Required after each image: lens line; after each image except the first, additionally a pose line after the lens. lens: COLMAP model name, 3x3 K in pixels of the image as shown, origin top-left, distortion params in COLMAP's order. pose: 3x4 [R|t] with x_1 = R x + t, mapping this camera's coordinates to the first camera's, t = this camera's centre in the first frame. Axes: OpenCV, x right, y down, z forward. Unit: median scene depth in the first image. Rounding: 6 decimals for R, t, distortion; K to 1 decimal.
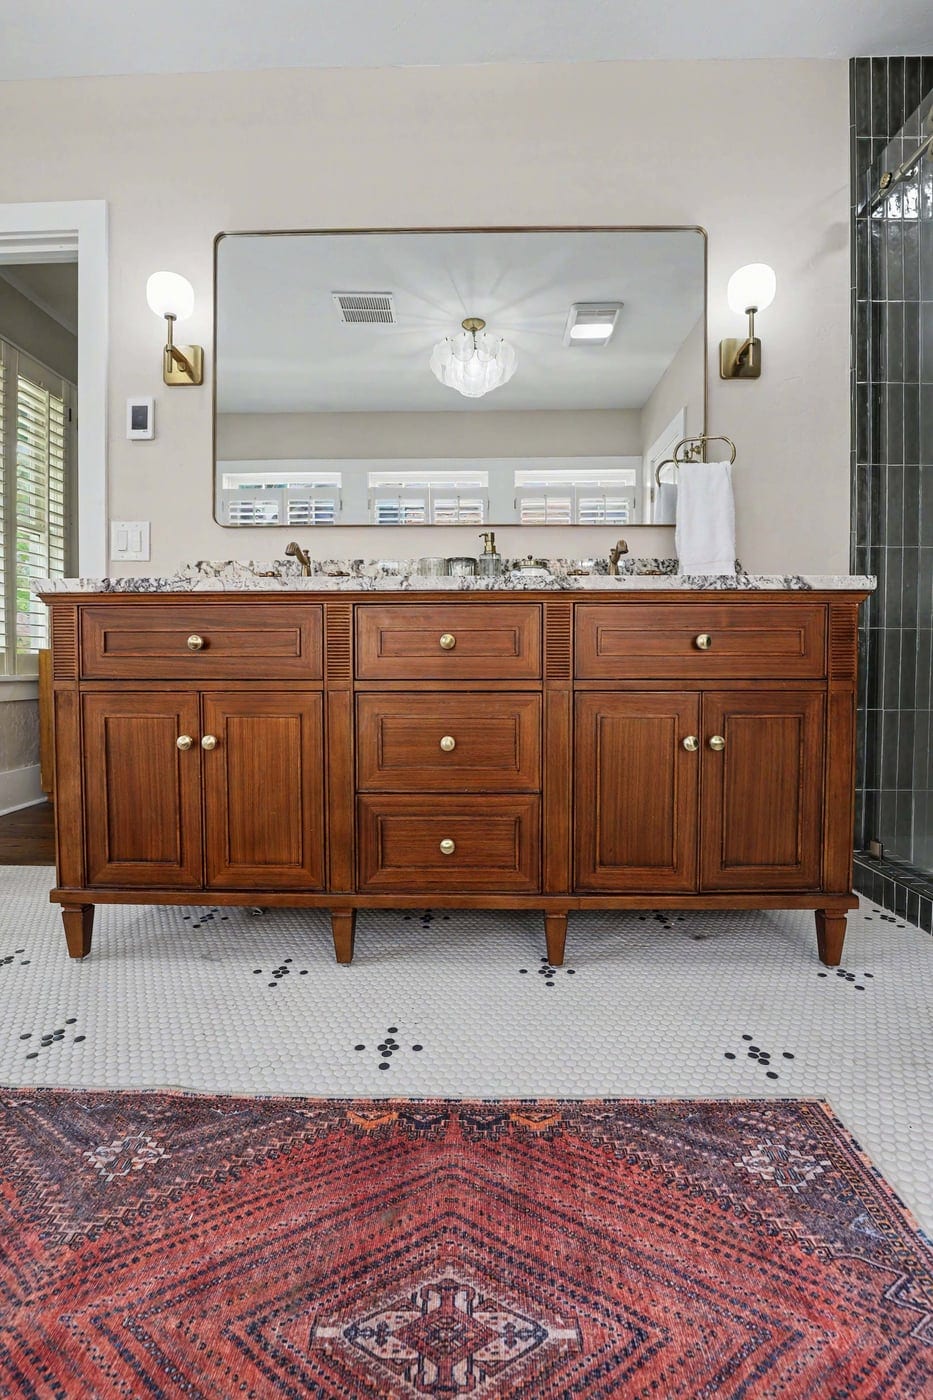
lens RADIAL K [[645.4, 0, 449.5], [0, 645.4, 672.9], [0, 0, 1]] dist [-0.039256, 0.008191]
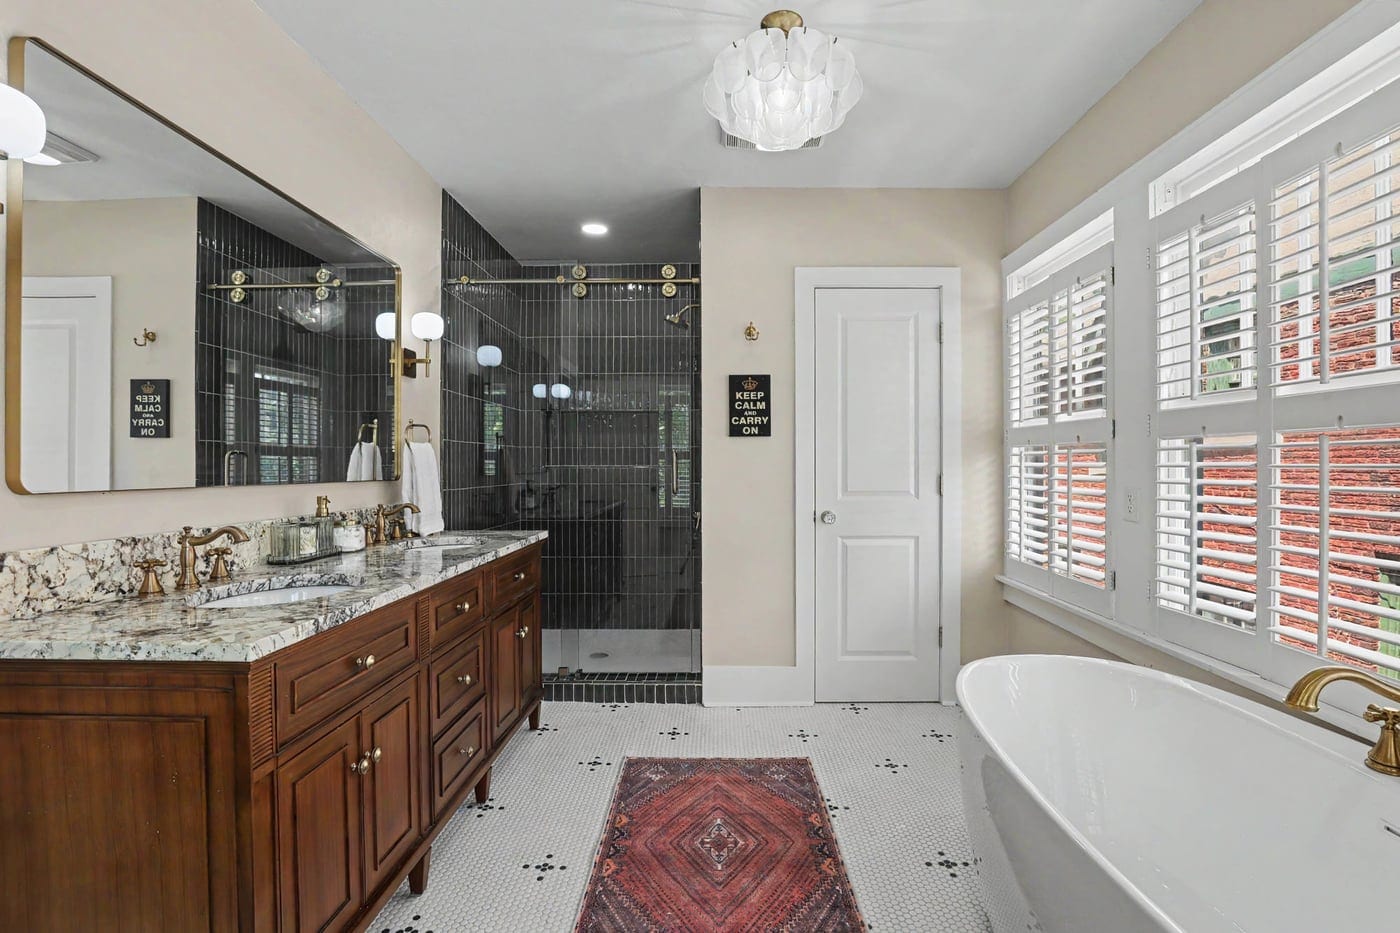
lens RADIAL K [[645.4, 0, 714.2], [0, 645.4, 472.5], [0, 0, 1]] dist [-0.039256, 0.008191]
pose [[-0.014774, -0.008659, 0.999853, -1.598309], [0.028421, 0.999555, 0.009077, -0.385051], [-0.999487, 0.028551, -0.014521, 0.536633]]
